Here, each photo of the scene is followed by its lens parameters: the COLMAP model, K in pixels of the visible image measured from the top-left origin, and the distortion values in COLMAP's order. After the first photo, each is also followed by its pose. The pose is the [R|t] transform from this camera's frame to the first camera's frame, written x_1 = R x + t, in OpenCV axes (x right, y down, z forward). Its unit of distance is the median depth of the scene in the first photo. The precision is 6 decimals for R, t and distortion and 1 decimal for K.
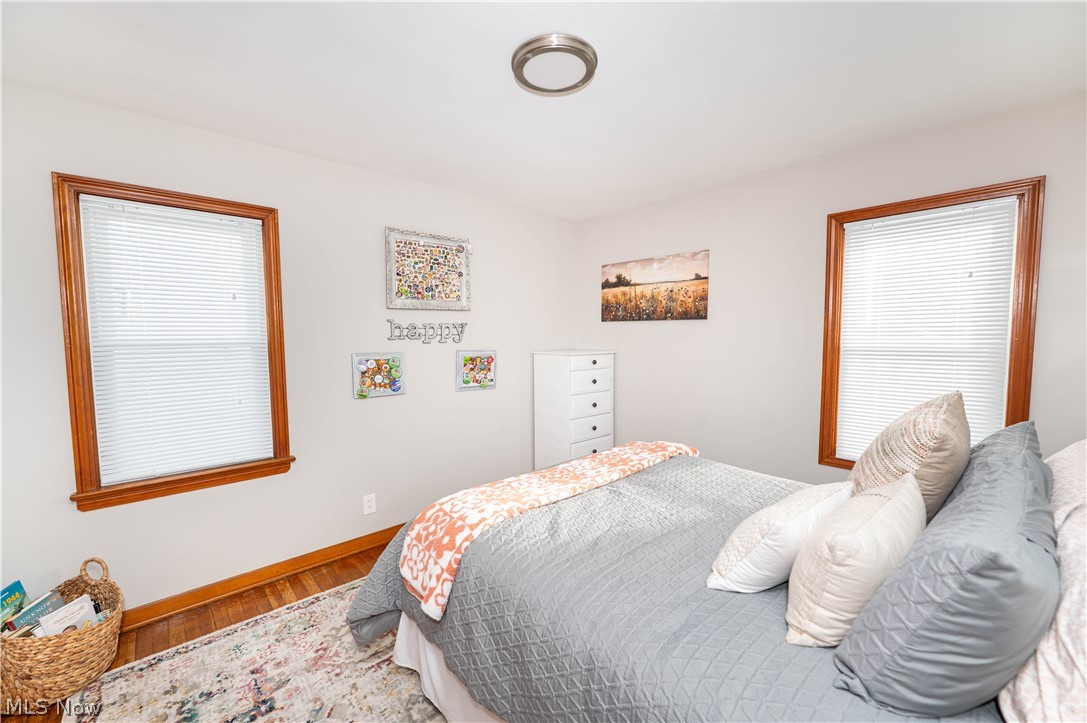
lens RADIAL K [[430.8, 0, 550.8], [0, 430.8, 360.4], [0, 0, 1]] dist [-0.001207, 0.000360]
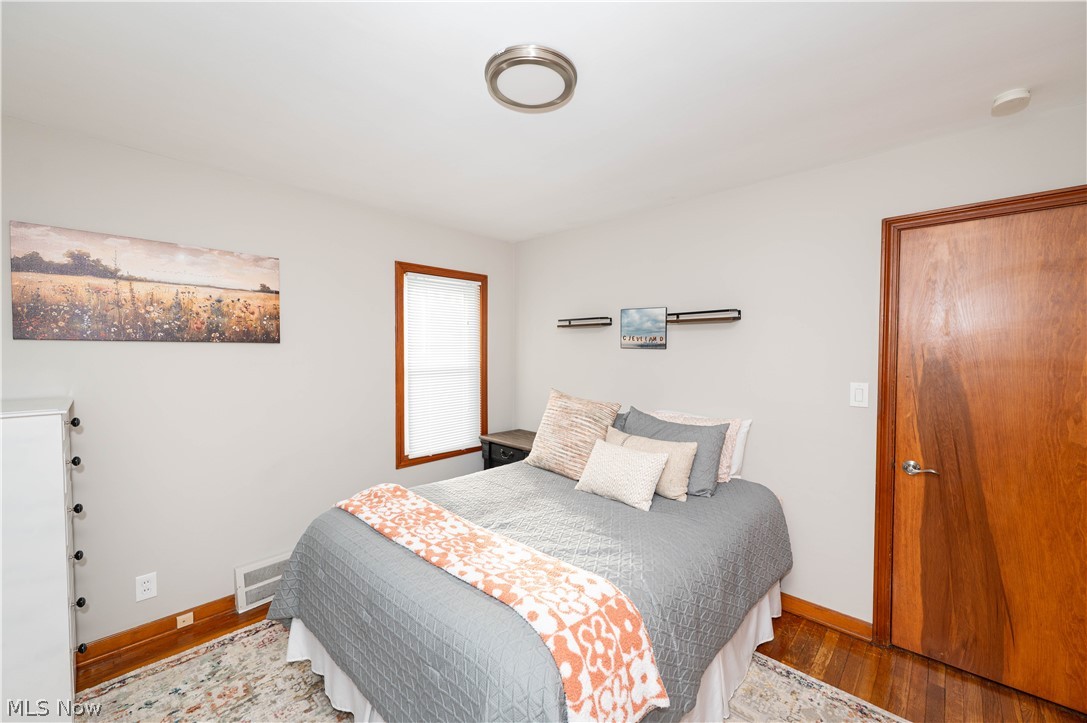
lens RADIAL K [[430.8, 0, 546.7], [0, 430.8, 362.2], [0, 0, 1]] dist [-0.001207, 0.000360]
pose [[-0.074326, -0.023132, 0.996966, -0.456487], [0.063891, 0.997567, 0.027909, -0.047289], [-0.995185, 0.065772, -0.072667, 0.526290]]
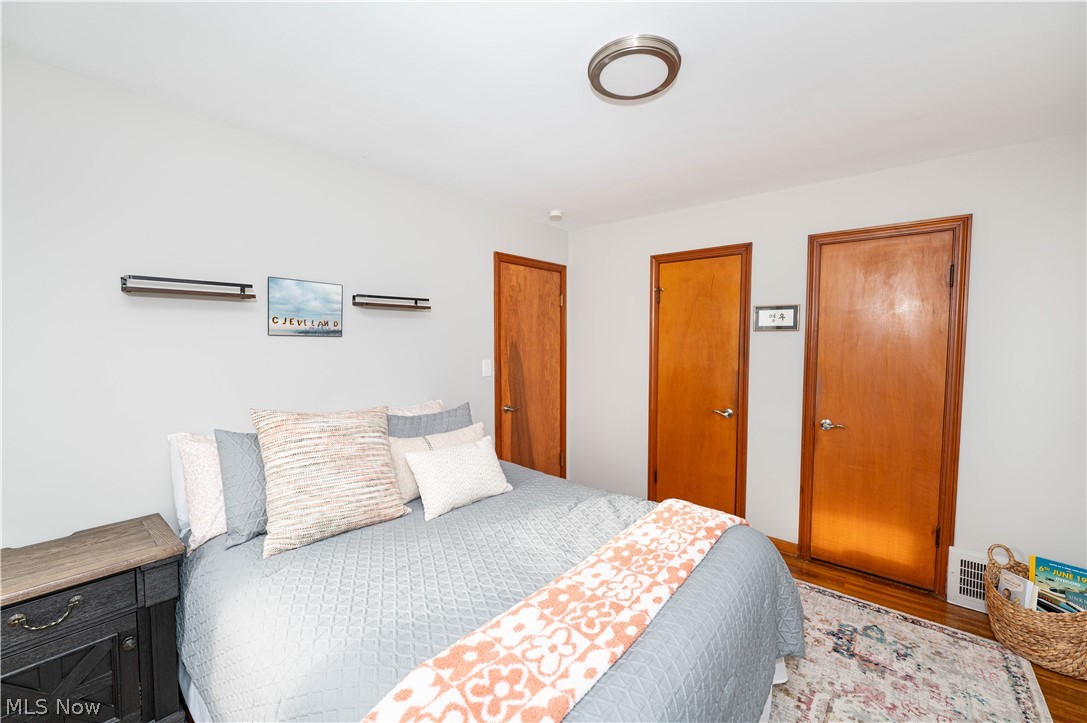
lens RADIAL K [[430.8, 0, 544.4], [0, 430.8, 355.3], [0, 0, 1]] dist [-0.001207, 0.000360]
pose [[-0.990875, 0.011302, -0.134308, 0.165028], [-0.003543, 0.993949, 0.109782, -0.082912], [0.134736, 0.109257, -0.984840, 0.972154]]
